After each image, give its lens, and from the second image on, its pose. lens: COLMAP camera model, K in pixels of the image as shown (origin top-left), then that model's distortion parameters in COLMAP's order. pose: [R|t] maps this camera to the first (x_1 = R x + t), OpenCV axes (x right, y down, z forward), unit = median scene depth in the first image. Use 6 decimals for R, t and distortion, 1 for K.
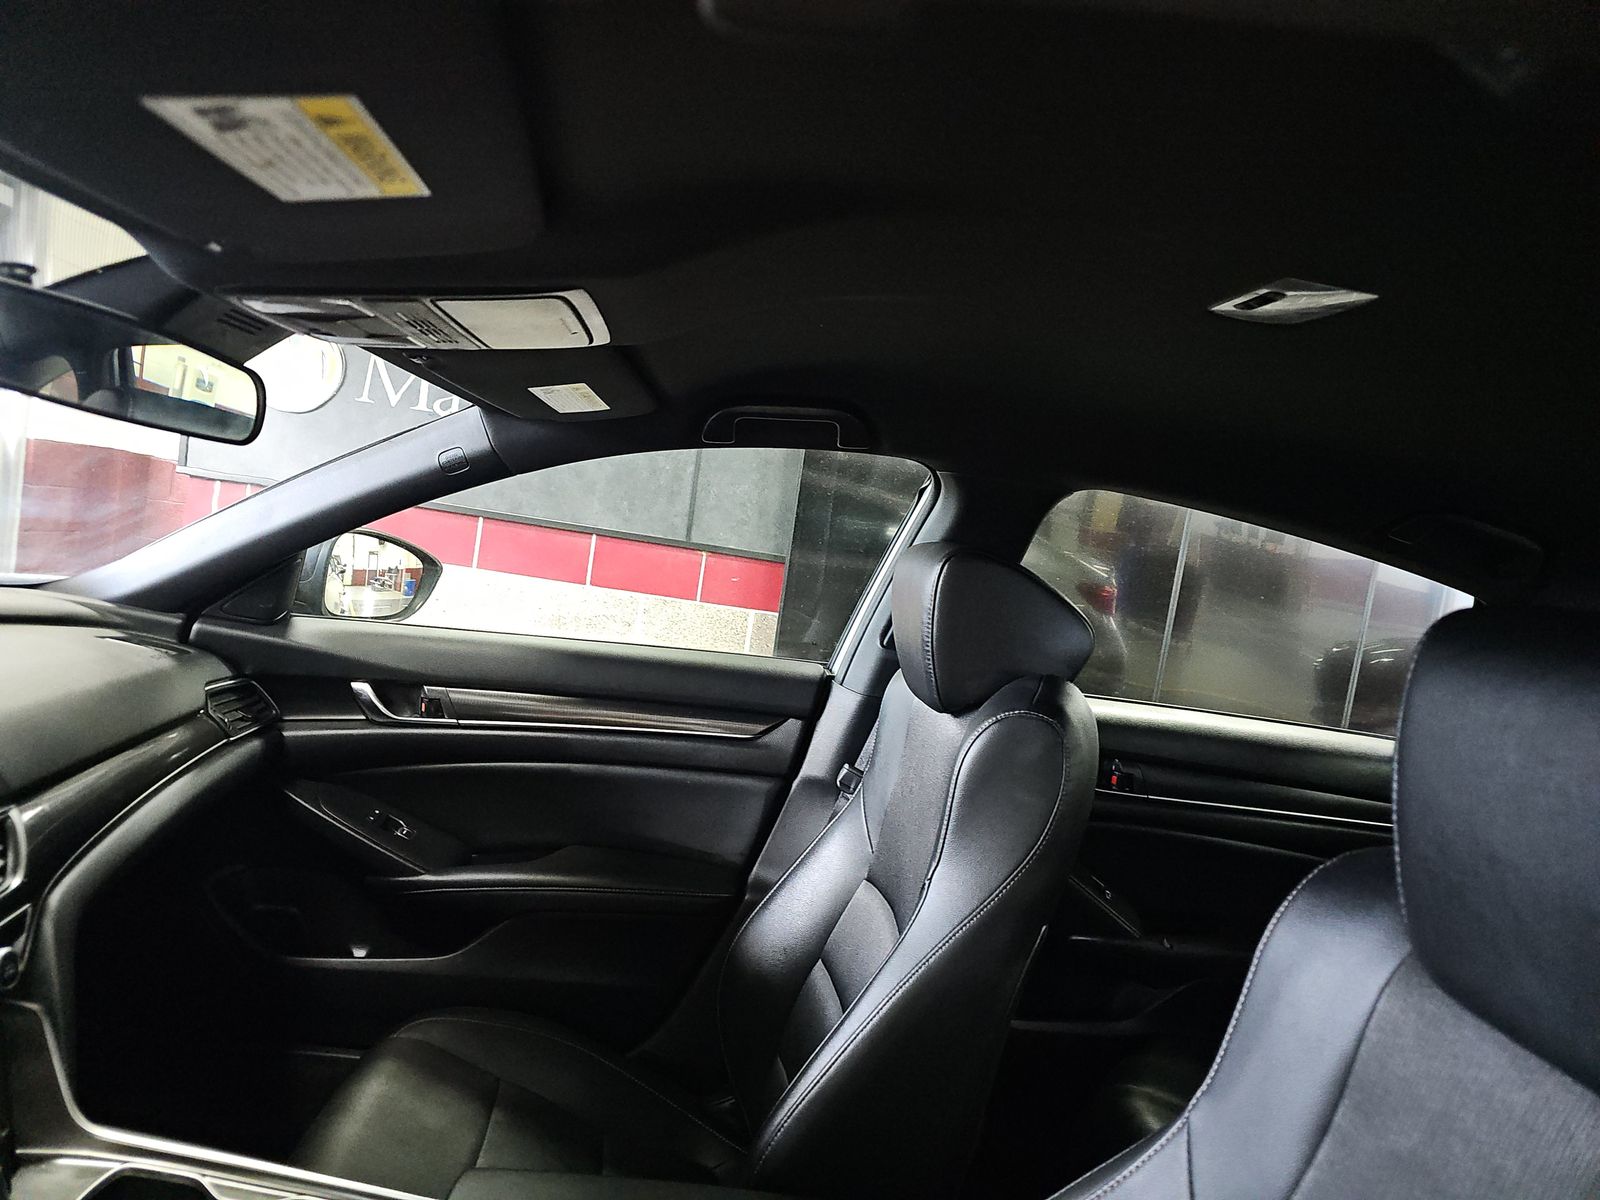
lens RADIAL K [[1080.3, 0, 800.0], [0, 1080.3, 600.0], [0, 0, 1]] dist [0.047630, -0.065979]
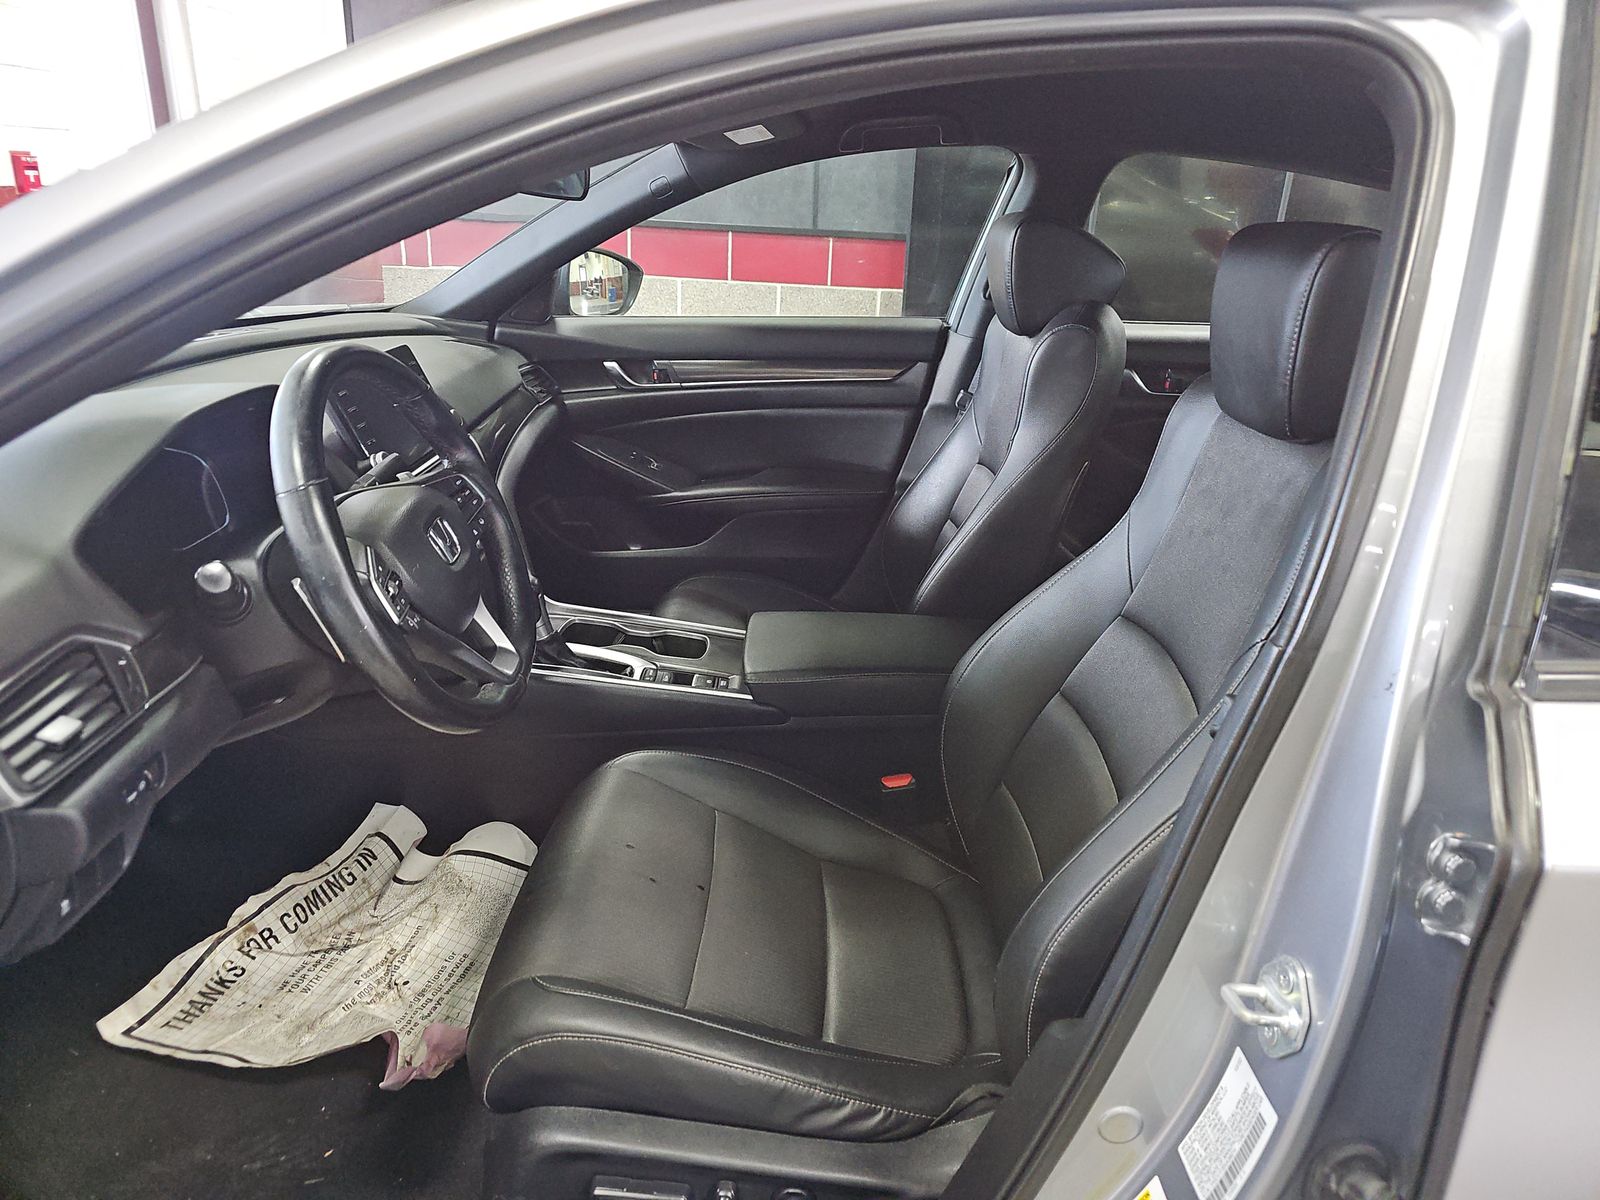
lens RADIAL K [[1080.3, 0, 800.0], [0, 1080.3, 600.0], [0, 0, 1]] dist [0.047630, -0.065979]
pose [[0.989626, -0.060603, -0.130261, 0.002427], [0.094410, 0.957750, 0.271666, 0.013648], [0.108294, -0.281145, 0.953535, -0.393366]]
